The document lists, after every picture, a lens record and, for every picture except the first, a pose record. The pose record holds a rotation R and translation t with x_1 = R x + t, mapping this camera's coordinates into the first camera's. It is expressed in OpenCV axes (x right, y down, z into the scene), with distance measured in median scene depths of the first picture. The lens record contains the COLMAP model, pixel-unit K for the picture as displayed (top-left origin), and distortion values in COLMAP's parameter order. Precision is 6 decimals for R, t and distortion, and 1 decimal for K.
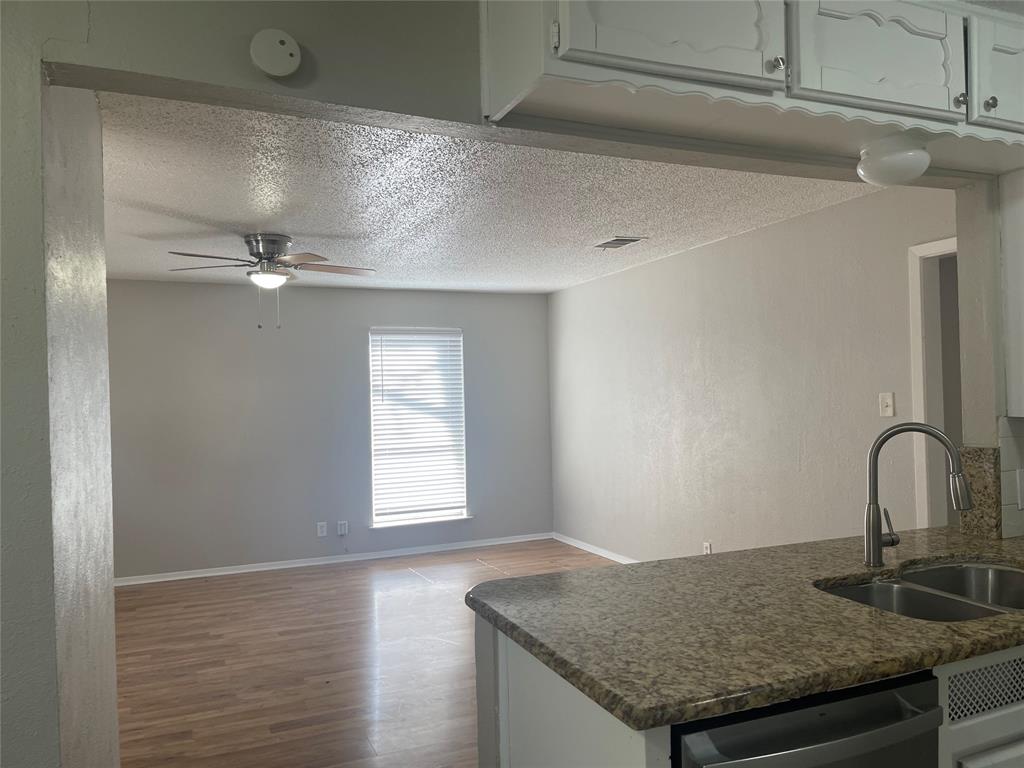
lens RADIAL K [[770.6, 0, 519.5], [0, 770.6, 393.0], [0, 0, 1]] dist [0.068790, -0.095359]
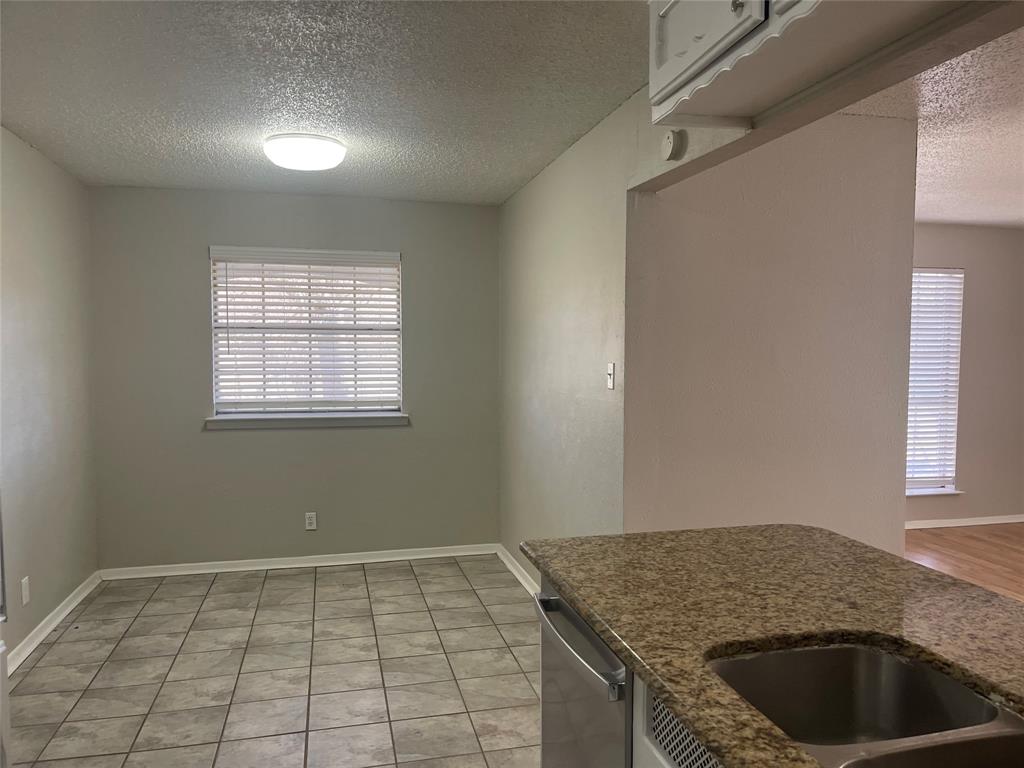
lens RADIAL K [[770.6, 0, 519.5], [0, 770.6, 393.0], [0, 0, 1]] dist [0.068790, -0.095359]
pose [[-0.164828, 0.082714, -0.982848, 1.237530], [0.007662, 0.996555, 0.082583, -0.047926], [0.986293, 0.006082, -0.164893, 0.852882]]
